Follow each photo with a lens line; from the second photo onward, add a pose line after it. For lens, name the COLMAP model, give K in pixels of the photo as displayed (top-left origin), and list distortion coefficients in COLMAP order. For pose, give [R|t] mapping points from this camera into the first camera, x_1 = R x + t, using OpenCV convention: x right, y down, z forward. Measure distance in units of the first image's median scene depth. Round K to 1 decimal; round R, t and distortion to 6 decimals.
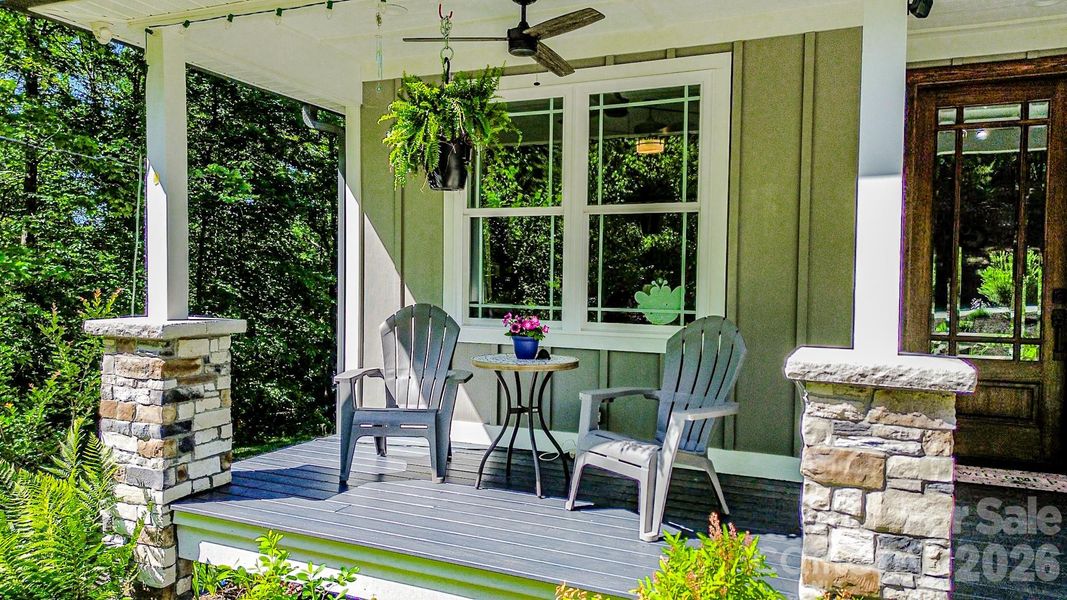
lens RADIAL K [[791.7, 0, 533.5], [0, 791.7, 300.0], [0, 0, 1]] dist [0.005208, 0.002901]
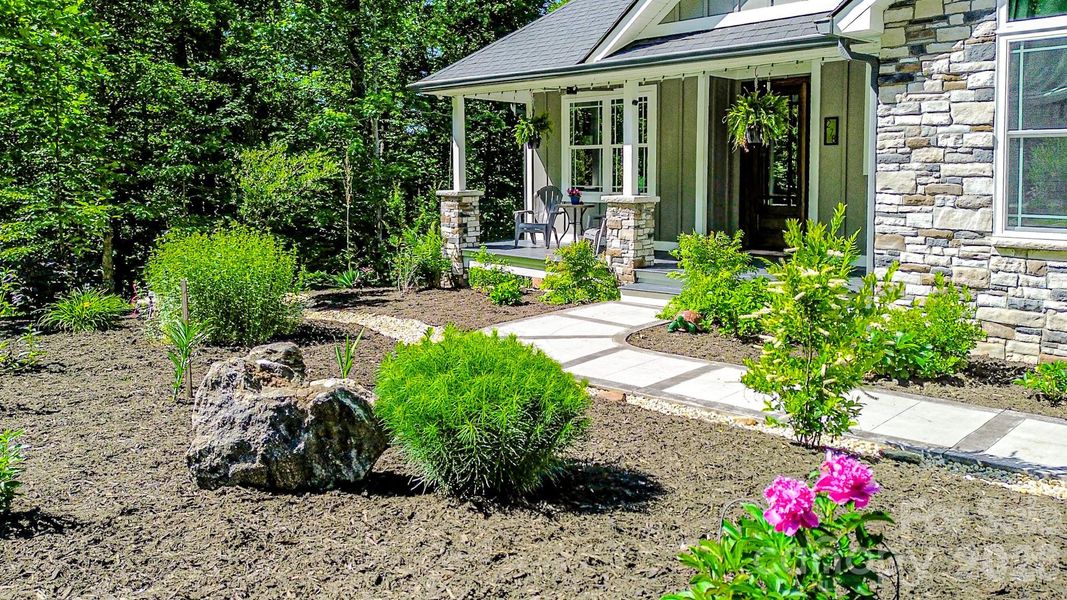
lens RADIAL K [[791.7, 0, 533.5], [0, 791.7, 300.0], [0, 0, 1]] dist [0.005208, 0.002901]
pose [[0.936277, 0.041163, -0.348842, 0.883738], [0.006567, 0.990885, 0.134549, 0.034983], [0.351201, -0.128265, 0.927473, -1.775888]]
